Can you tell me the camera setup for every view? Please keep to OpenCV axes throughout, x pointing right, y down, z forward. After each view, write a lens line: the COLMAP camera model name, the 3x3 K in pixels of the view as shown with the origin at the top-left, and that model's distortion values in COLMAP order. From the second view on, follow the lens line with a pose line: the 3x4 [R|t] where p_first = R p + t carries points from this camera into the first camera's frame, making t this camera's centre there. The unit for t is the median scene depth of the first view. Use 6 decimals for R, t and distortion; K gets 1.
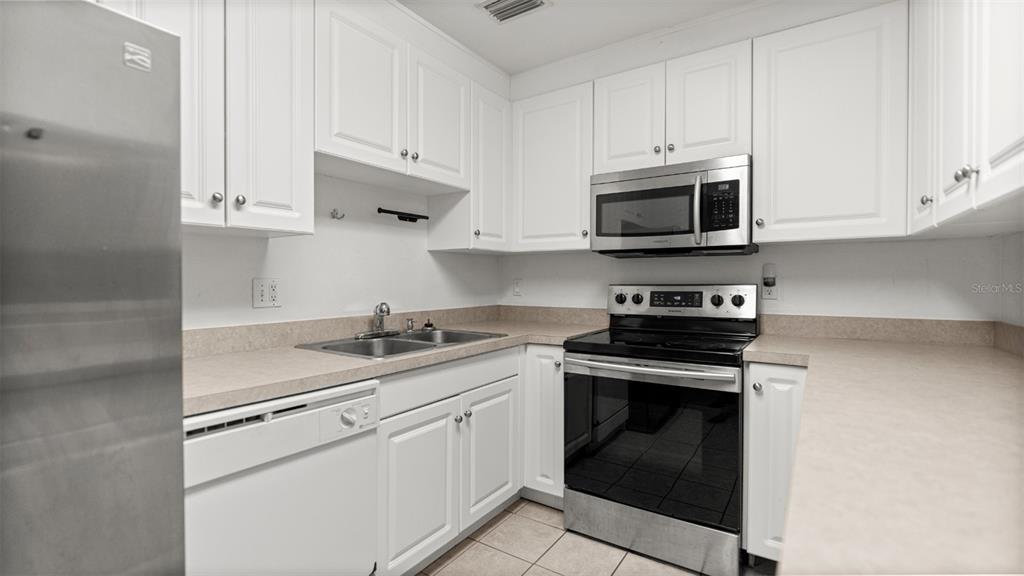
lens RADIAL K [[454.5, 0, 511.9], [0, 454.5, 290.1], [0, 0, 1]] dist [-0.009299, 0.001138]
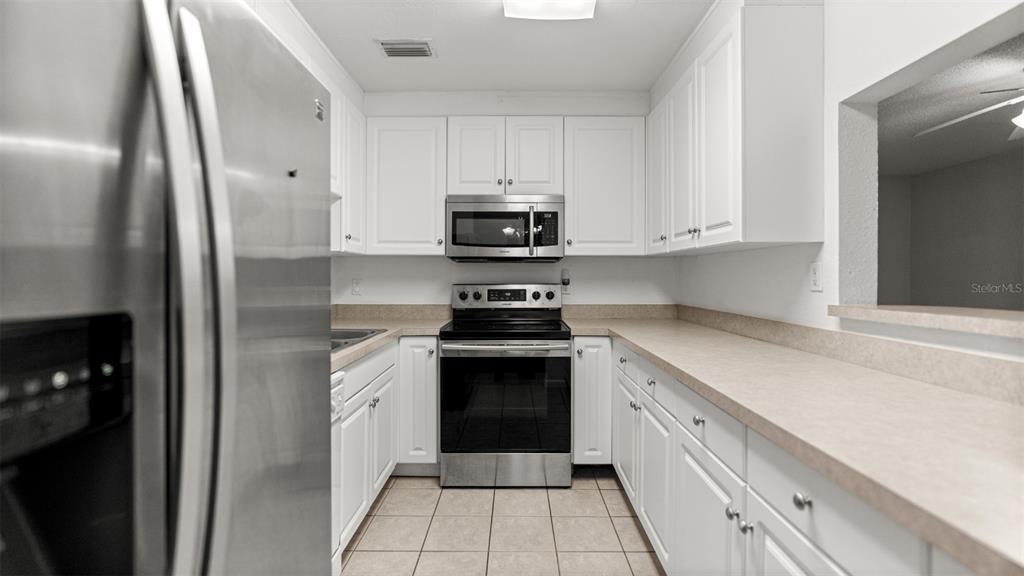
lens RADIAL K [[454.5, 0, 517.5], [0, 454.5, 280.5], [0, 0, 1]] dist [-0.009299, 0.001138]
pose [[0.832858, -0.001848, 0.553484, -0.362035], [0.009733, 0.999889, -0.011307, -0.007766], [-0.553402, 0.014804, 0.832783, -0.120352]]
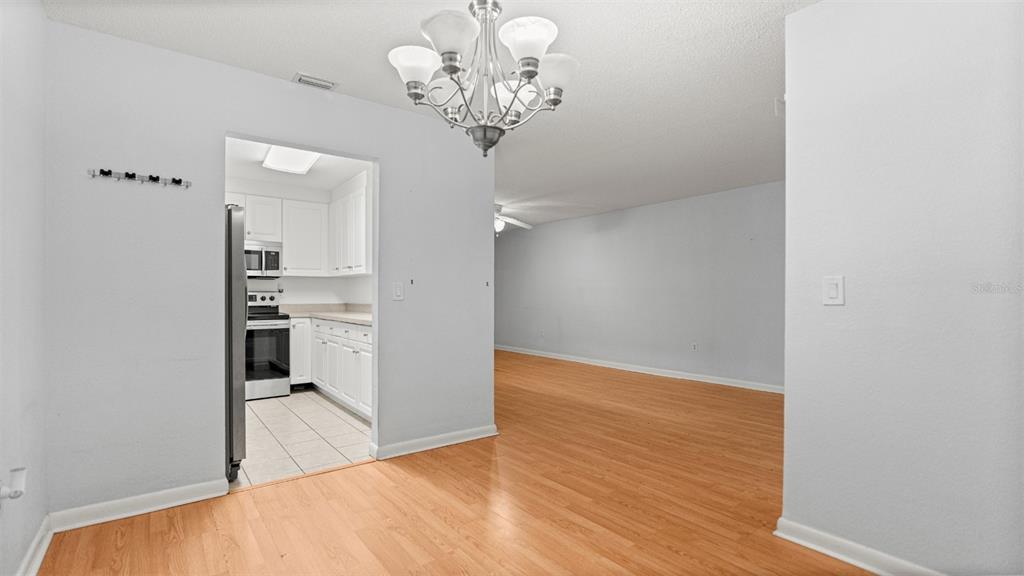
lens RADIAL K [[454.5, 0, 501.8], [0, 454.5, 295.0], [0, 0, 1]] dist [-0.009299, 0.001138]
pose [[0.333799, 0.002232, 0.942642, -1.374311], [0.021037, 0.999730, -0.009817, 0.054920], [-0.942410, 0.023107, 0.333662, -0.973126]]
